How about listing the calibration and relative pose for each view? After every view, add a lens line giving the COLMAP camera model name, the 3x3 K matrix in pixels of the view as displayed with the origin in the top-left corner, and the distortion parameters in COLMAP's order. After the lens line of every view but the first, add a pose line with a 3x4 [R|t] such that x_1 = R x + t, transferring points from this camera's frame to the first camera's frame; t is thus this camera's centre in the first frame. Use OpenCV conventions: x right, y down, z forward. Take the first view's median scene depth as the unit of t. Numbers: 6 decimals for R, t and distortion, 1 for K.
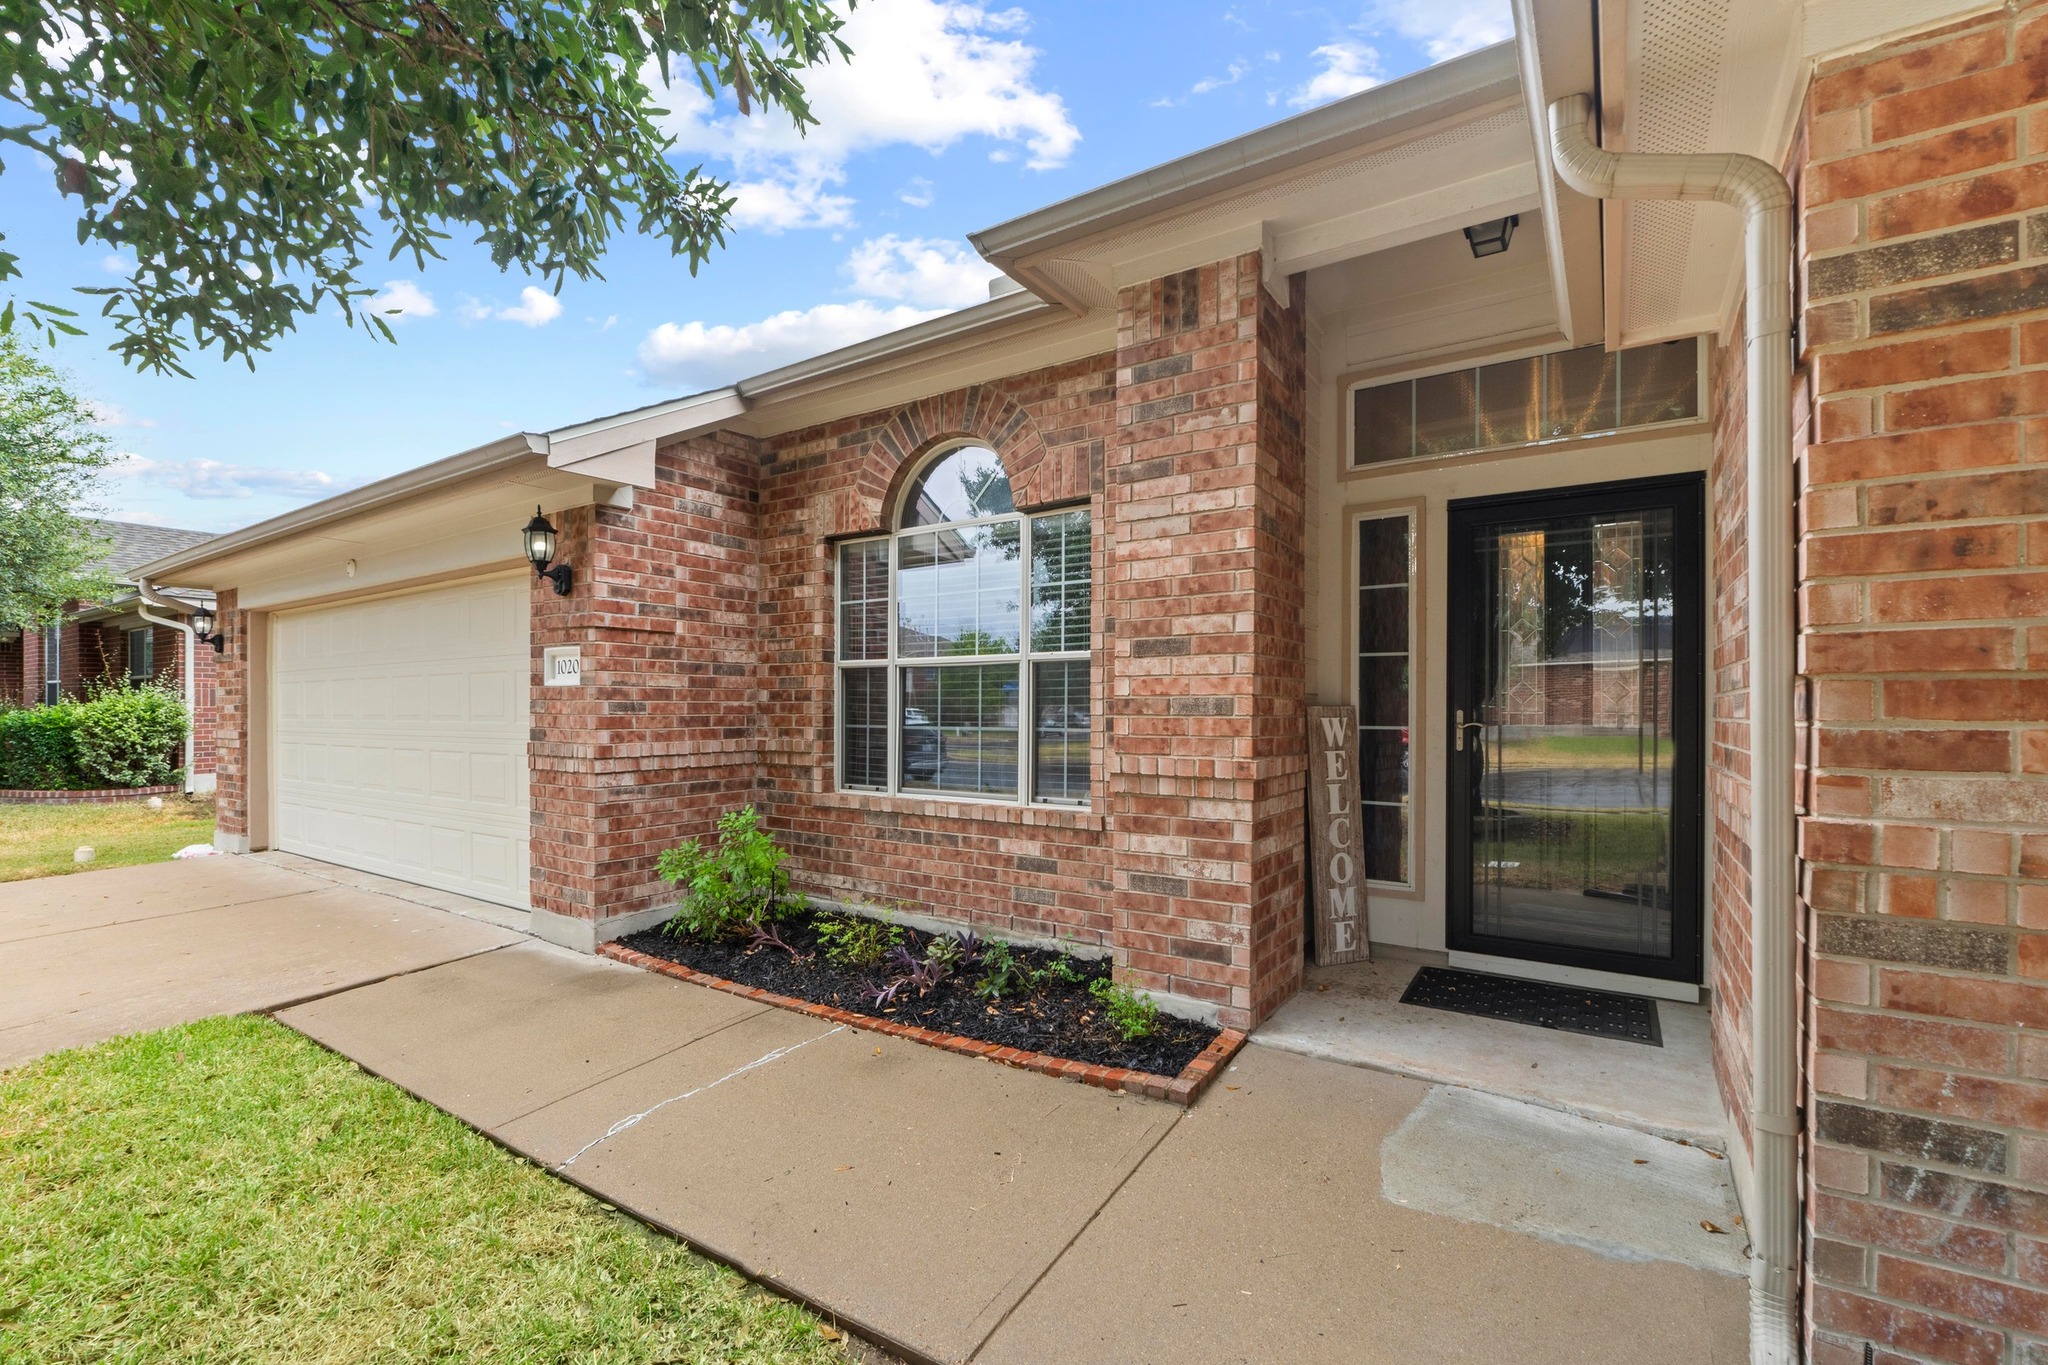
lens RADIAL K [[886.2, 0, 1016.9], [0, 886.2, 703.3], [0, 0, 1]] dist [-0.003247, -0.001425]
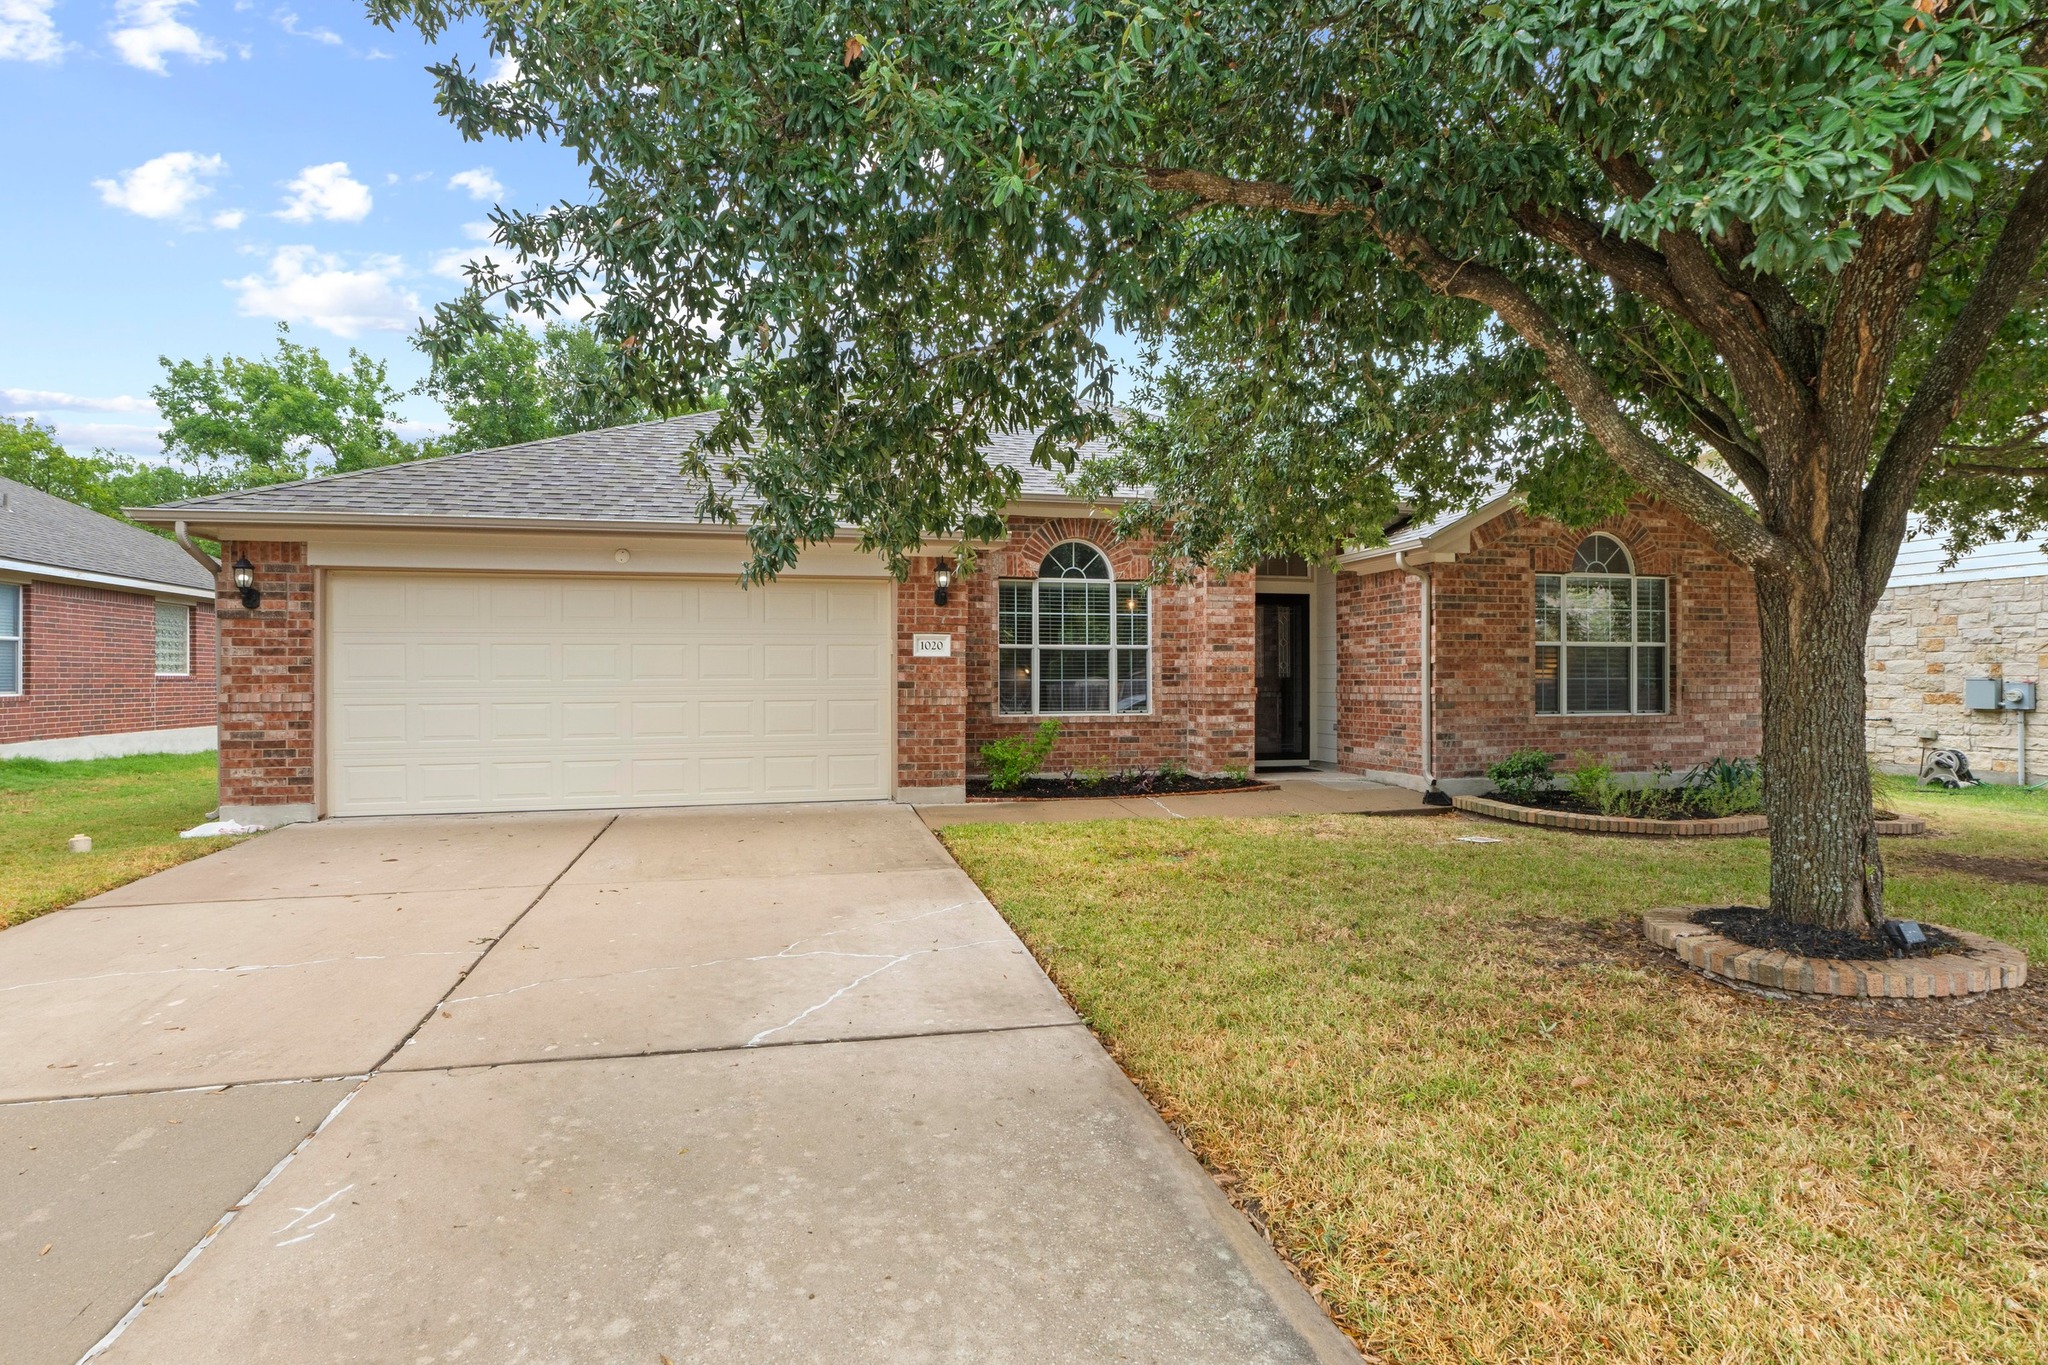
lens RADIAL K [[1003.8, 0, 1021.8], [0, 1003.8, 678.0], [0, 0, 1]] dist [-0.001451, -0.000909]
pose [[0.677388, 0.000323, 0.735626, -2.039397], [-0.001639, 0.999998, 0.001070, 0.022792], [-0.735624, -0.001931, 0.677387, -0.527458]]
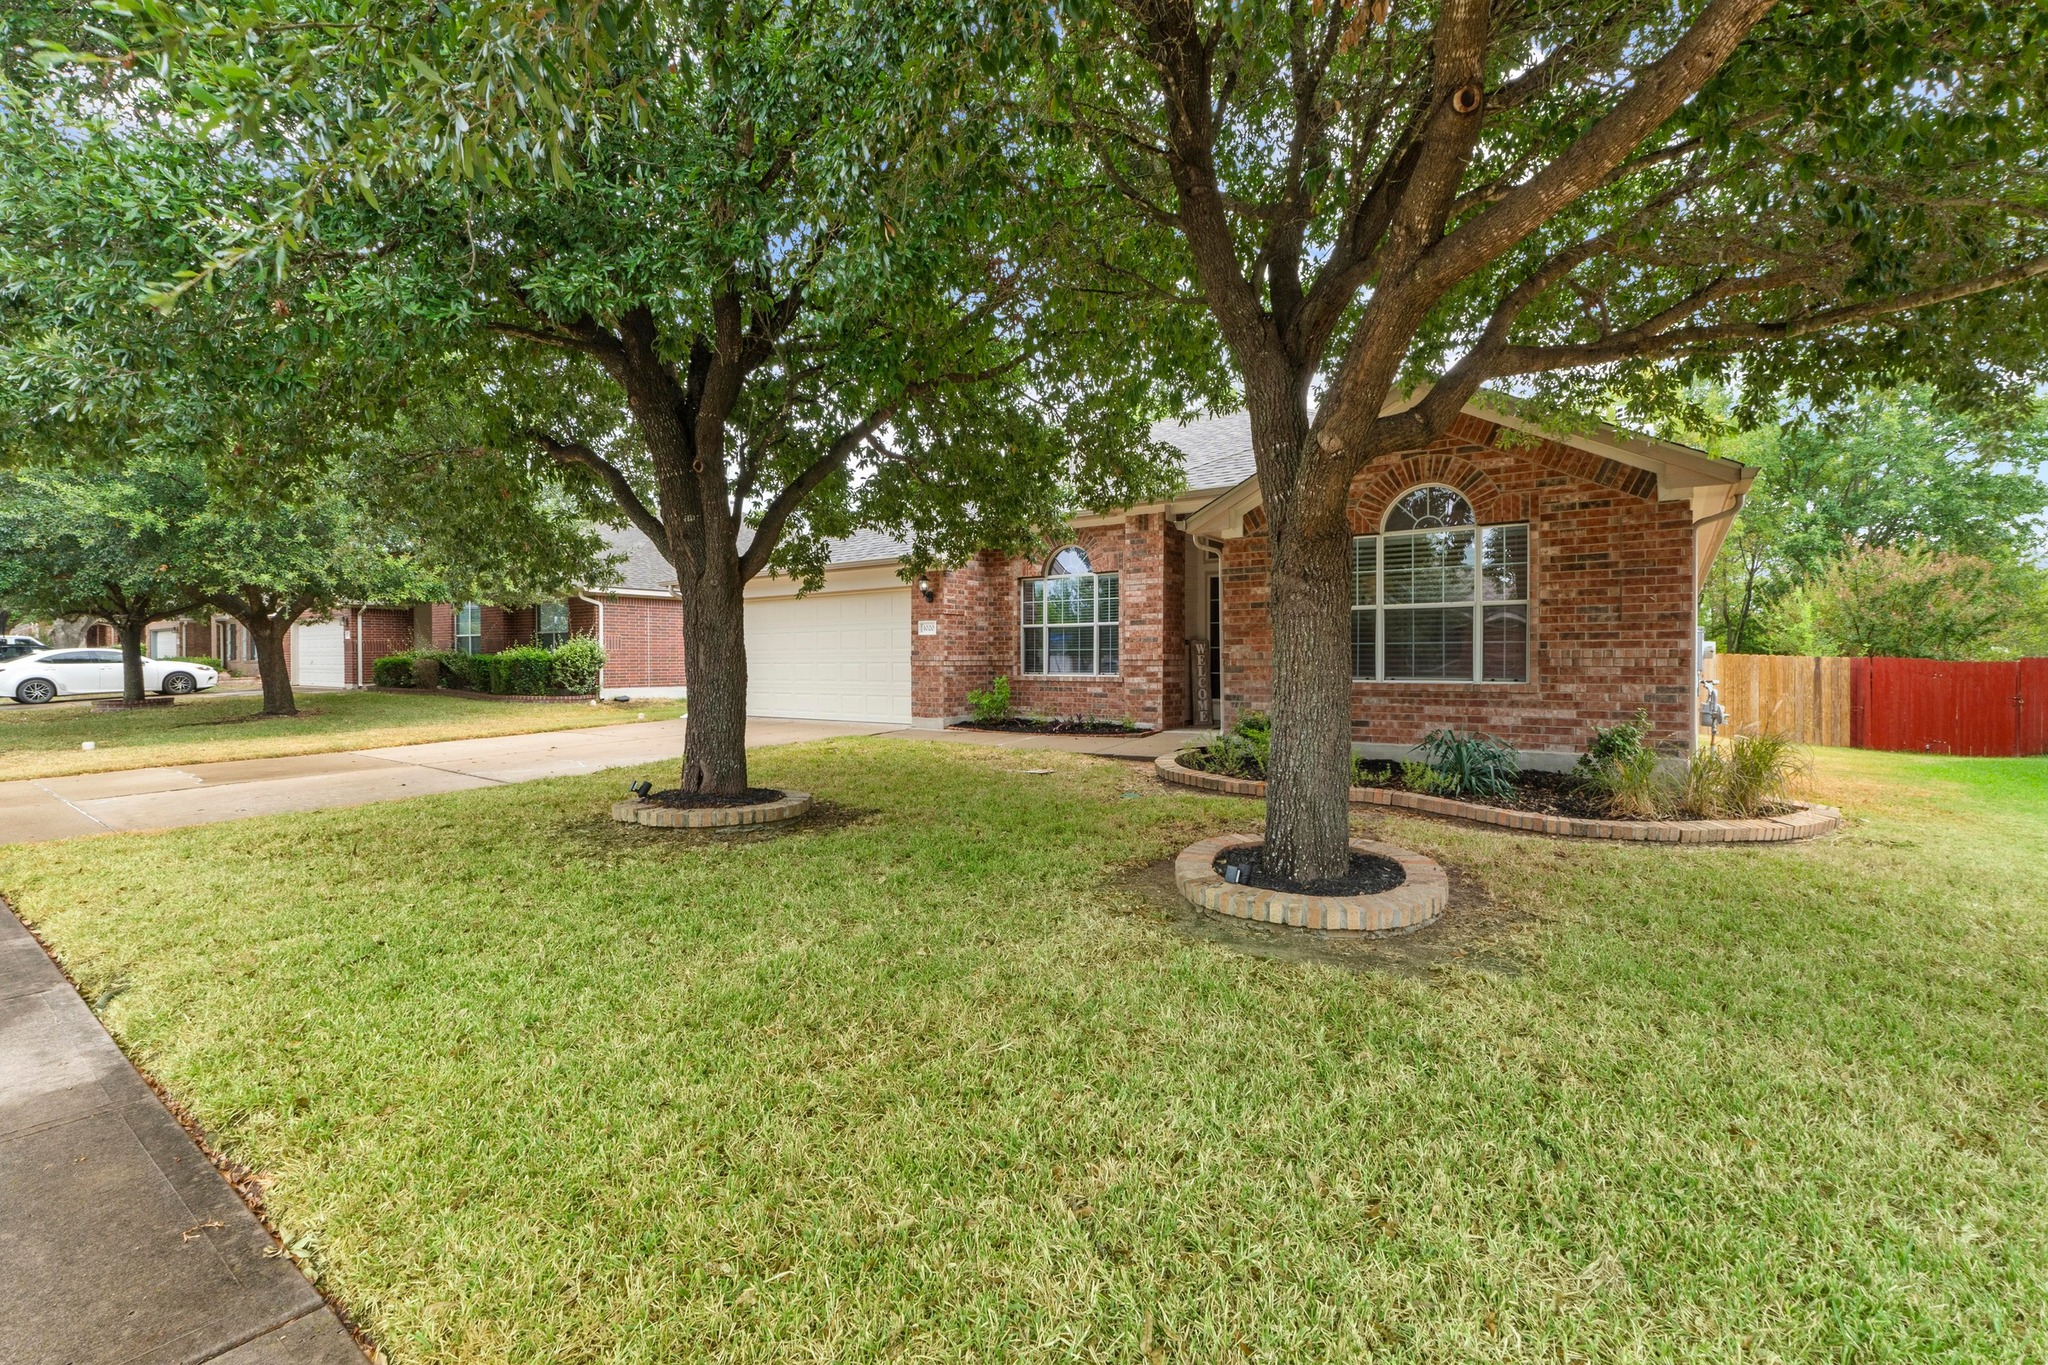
lens RADIAL K [[886.2, 0, 1032.1], [0, 886.2, 661.4], [0, 0, 1]] dist [-0.003247, -0.001425]
pose [[0.999459, -0.003463, -0.032698, -0.107099], [0.003724, 0.999962, 0.007917, 0.046663], [0.032669, -0.008035, 0.999434, -1.922299]]
